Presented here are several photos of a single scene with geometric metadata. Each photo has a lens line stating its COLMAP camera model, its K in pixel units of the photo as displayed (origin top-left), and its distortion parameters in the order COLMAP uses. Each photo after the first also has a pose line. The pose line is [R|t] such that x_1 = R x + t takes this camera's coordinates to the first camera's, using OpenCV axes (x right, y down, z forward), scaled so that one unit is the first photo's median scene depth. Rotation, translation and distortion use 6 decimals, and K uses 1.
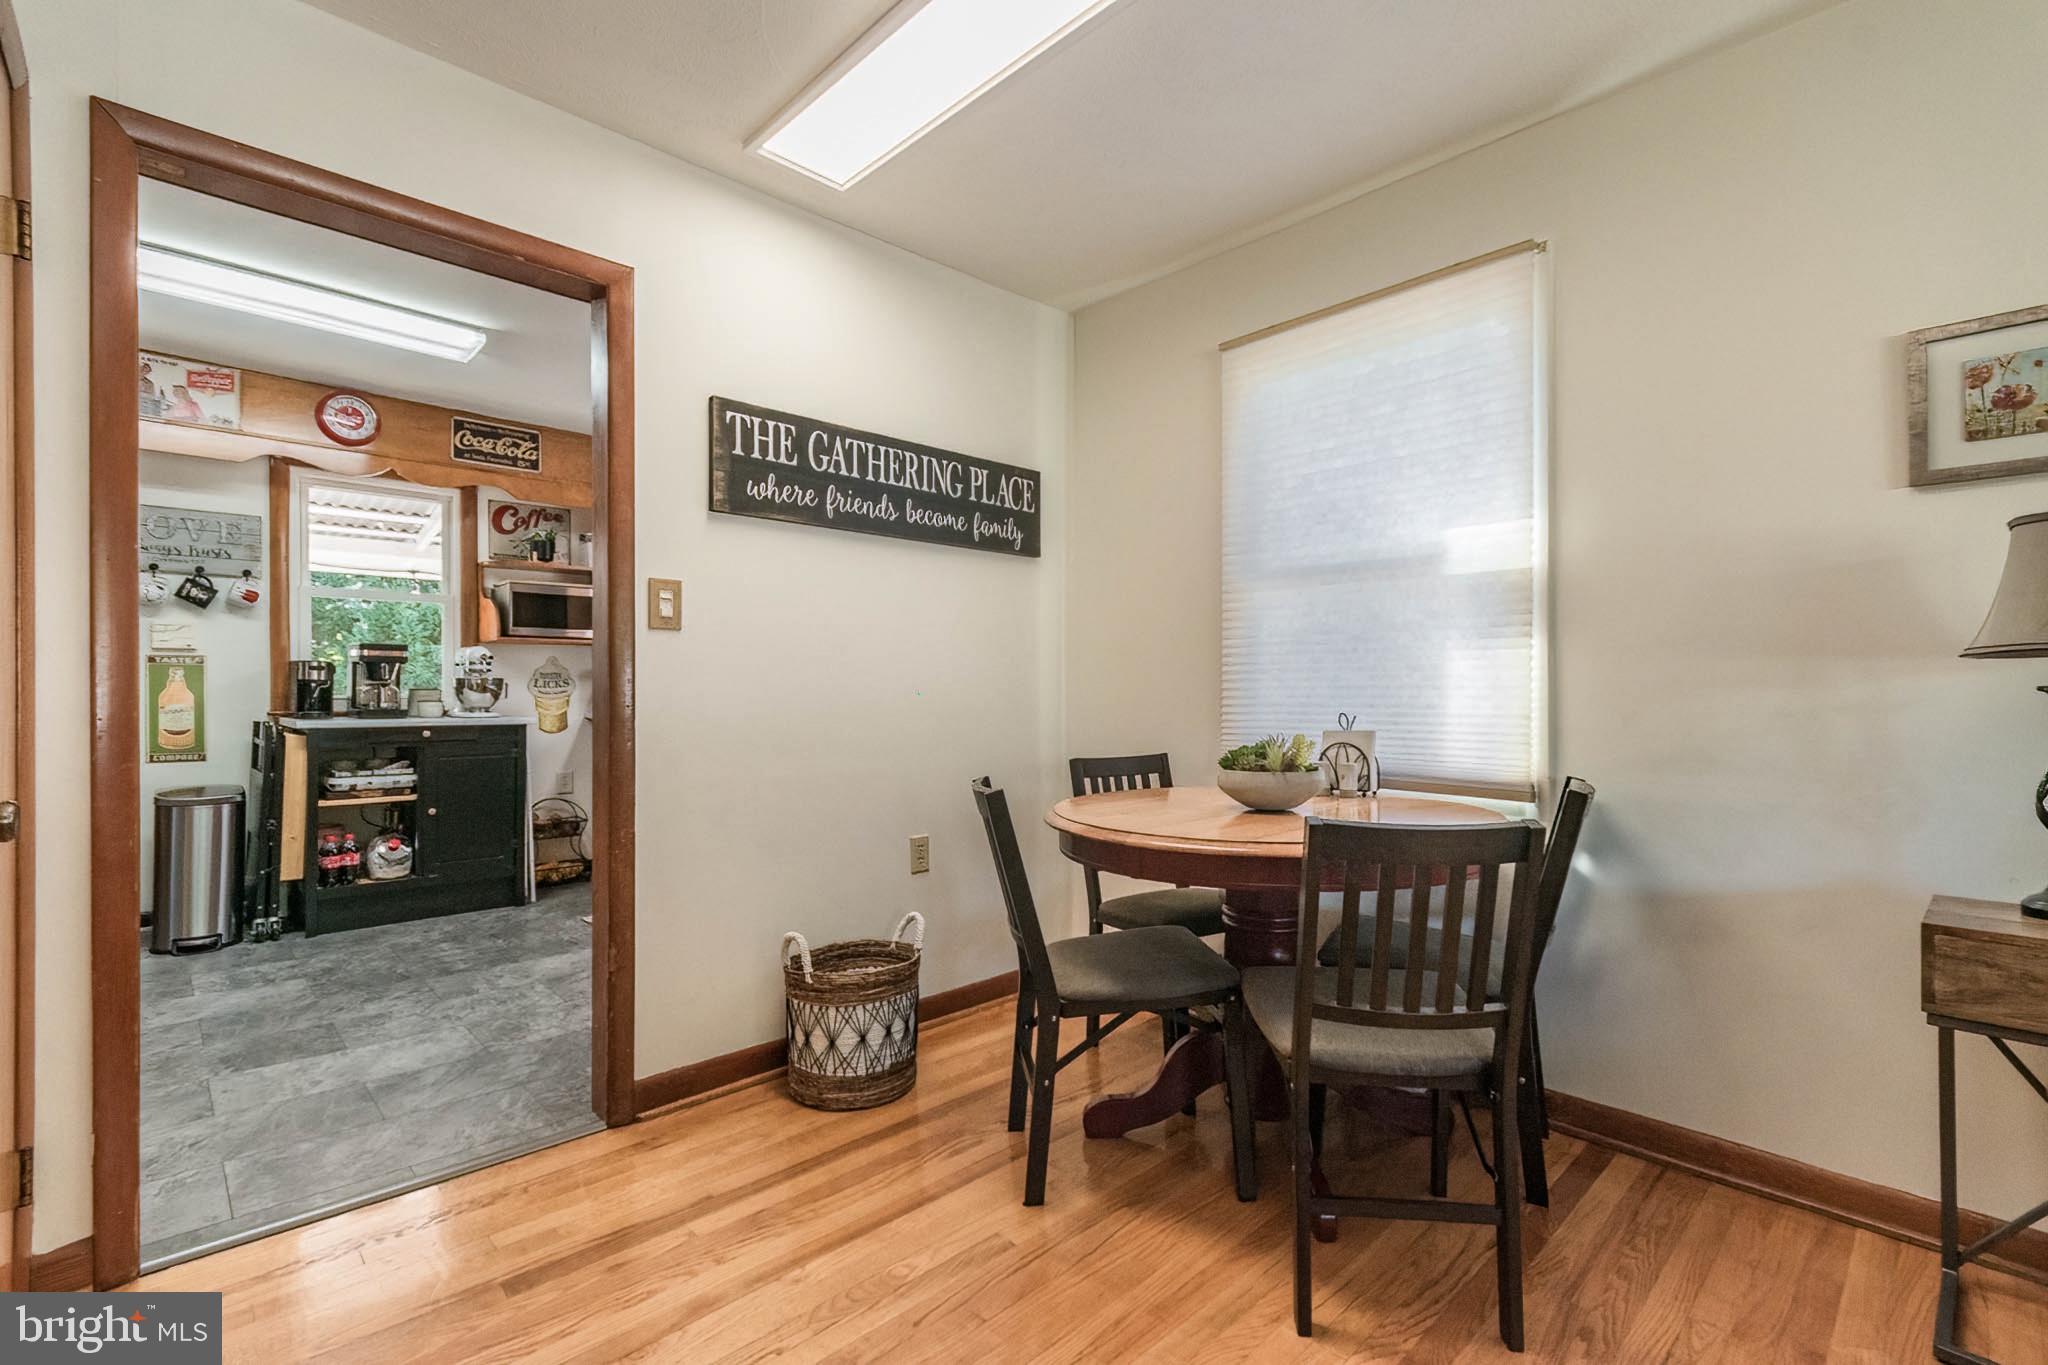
lens RADIAL K [[920.5, 0, 1018.8], [0, 920.5, 691.8], [0, 0, 1]] dist [0.009193, -0.000323]
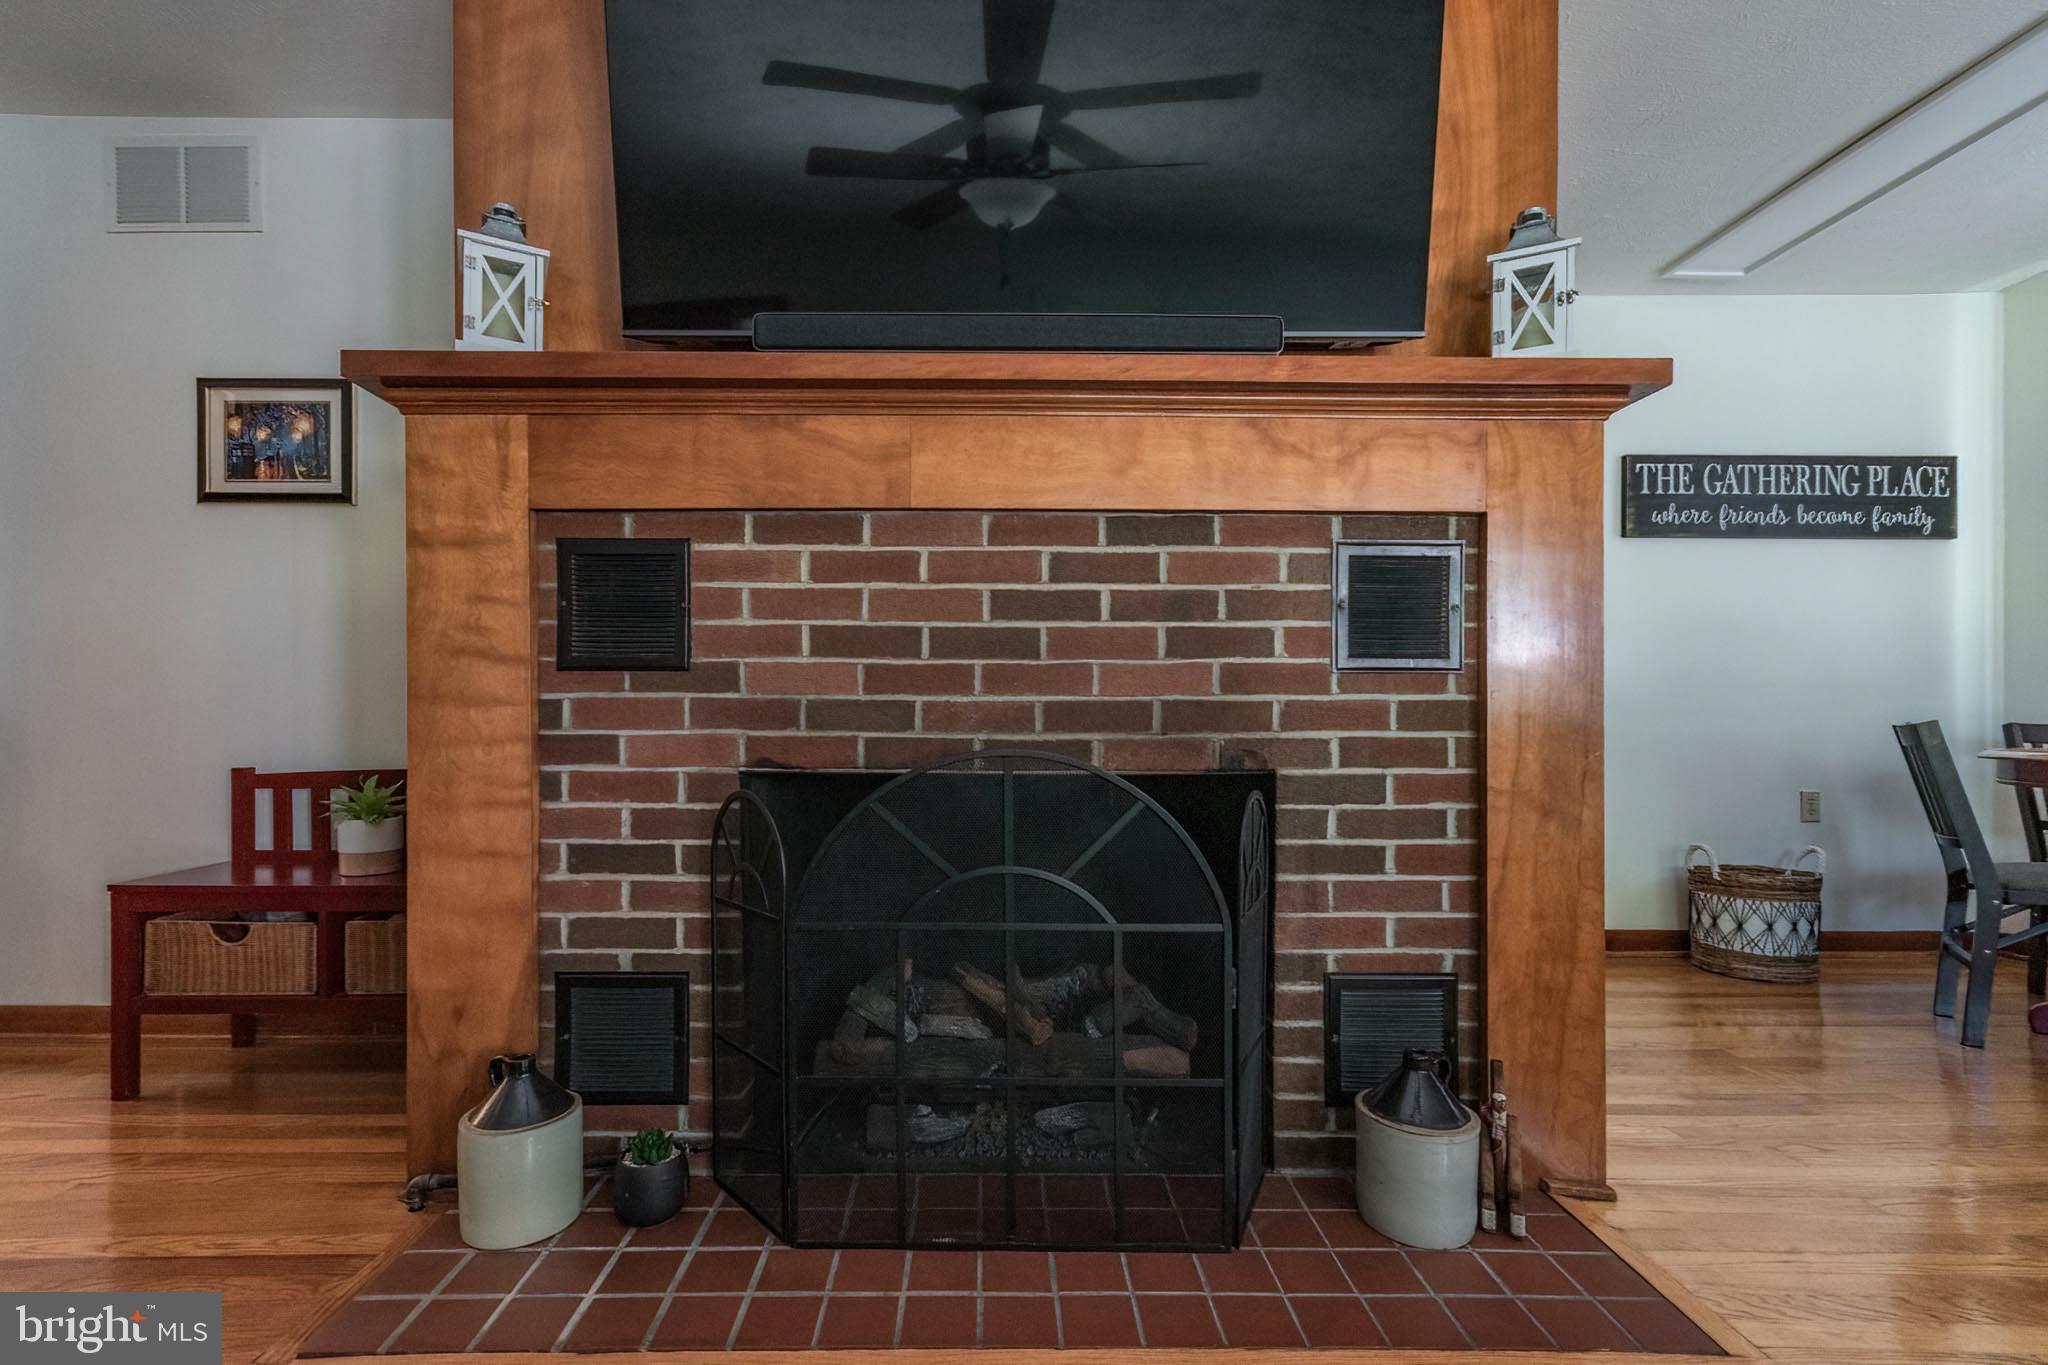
lens RADIAL K [[920.5, 0, 992.3], [0, 920.5, 720.0], [0, 0, 1]] dist [0.009193, -0.000323]
pose [[0.732174, -0.000487, -0.681117, -0.070585], [-0.004385, 0.999976, -0.005428, 0.082986], [0.681103, 0.006960, 0.732154, -0.605223]]
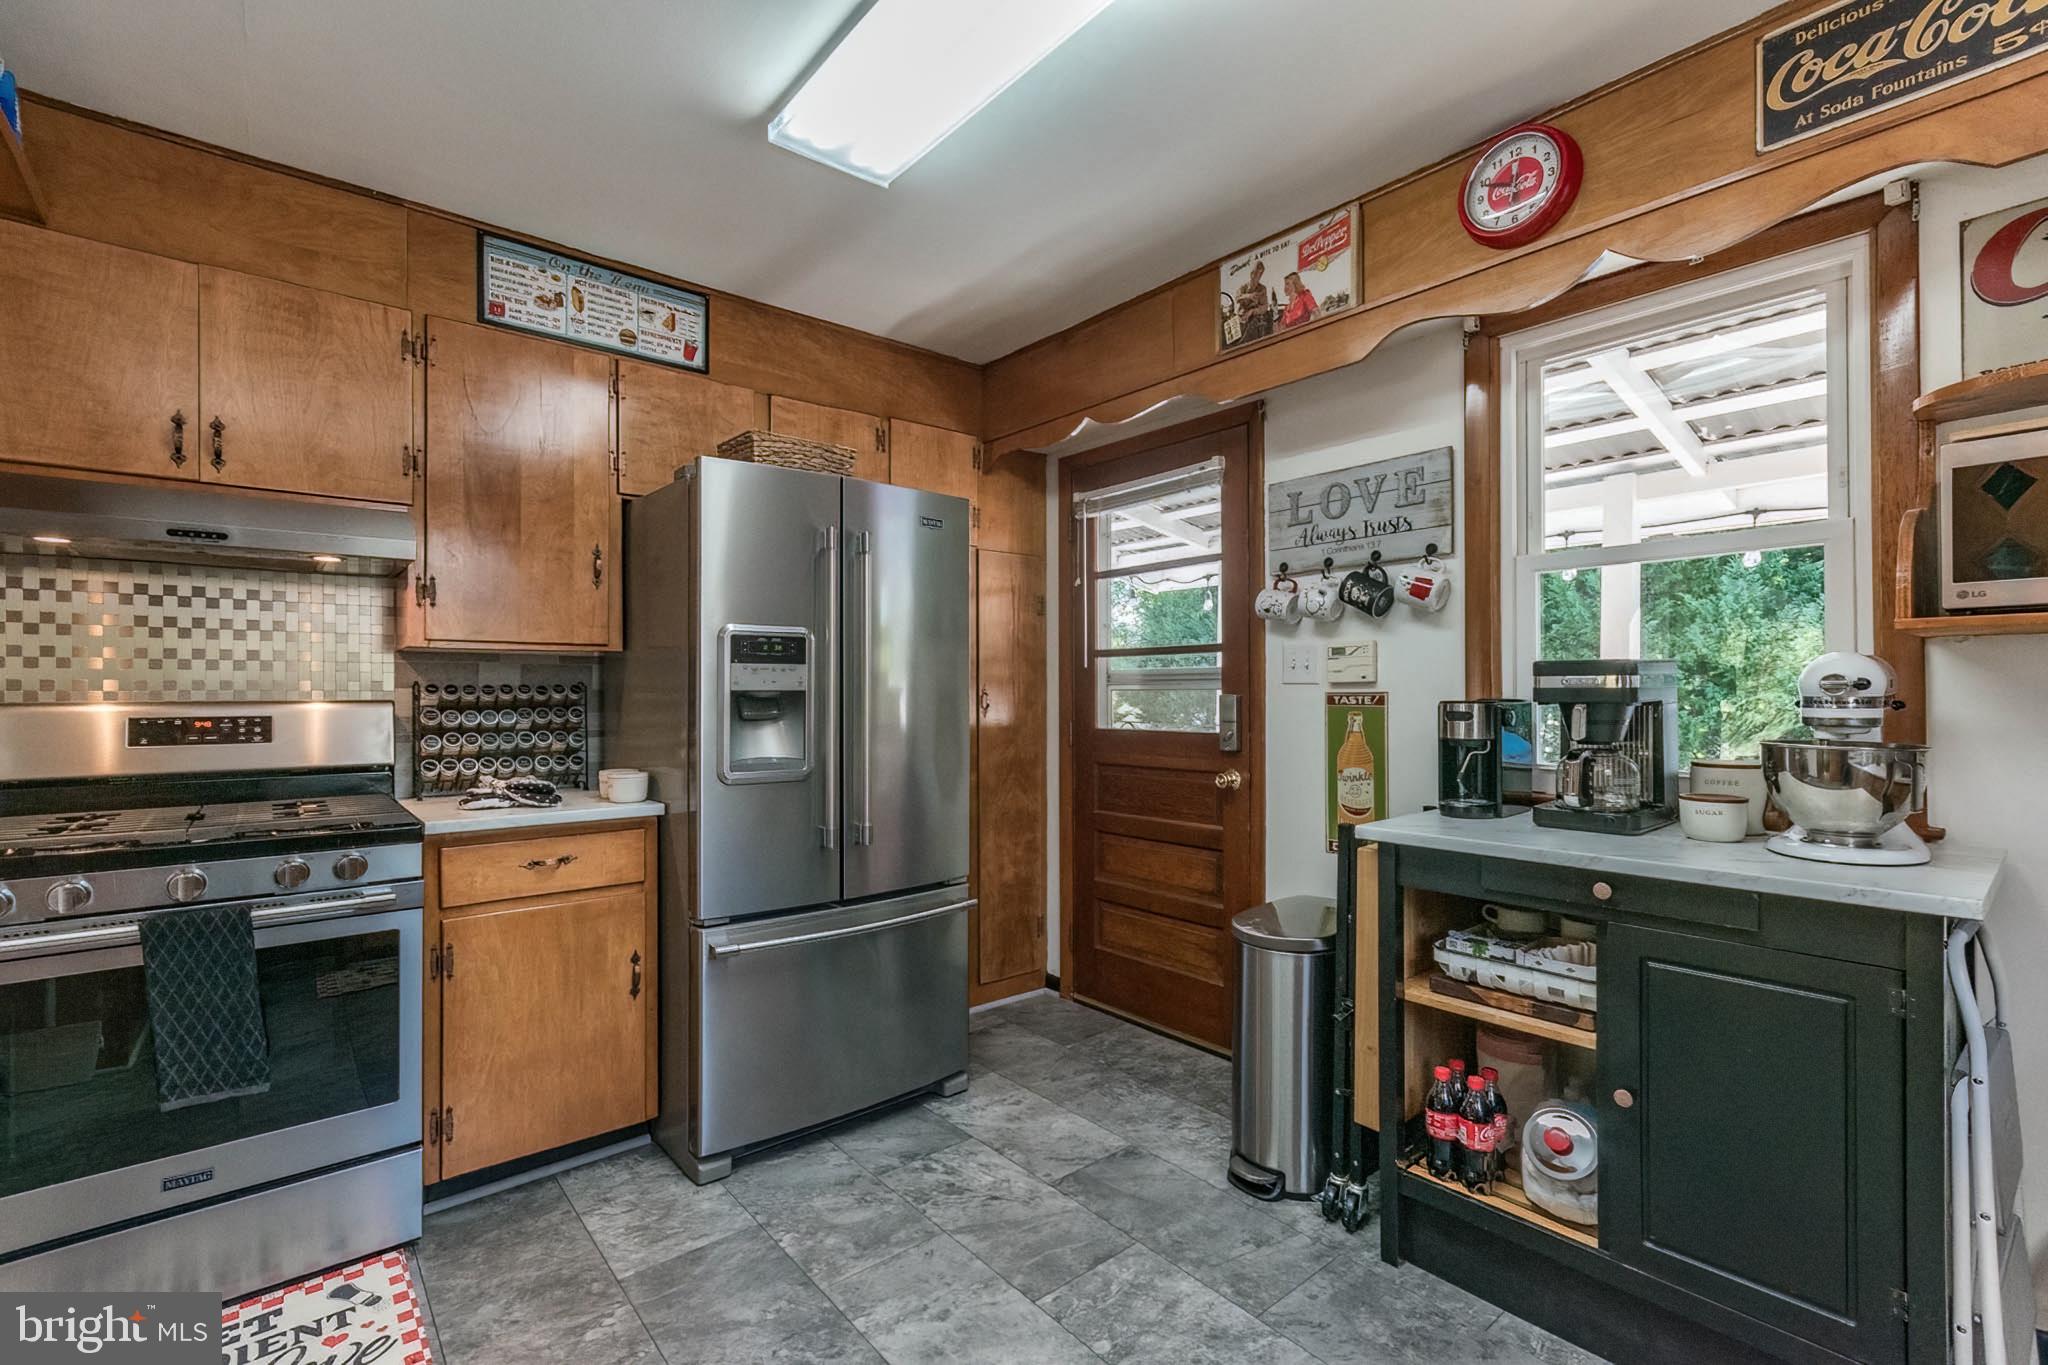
lens RADIAL K [[920.5, 0, 1015.9], [0, 920.5, 688.0], [0, 0, 1]] dist [0.009193, -0.000323]
pose [[-0.069590, -0.011062, -0.997514, -0.364513], [-0.003499, 0.999935, -0.010844, -0.051924], [0.997570, 0.002736, -0.069624, 1.196031]]
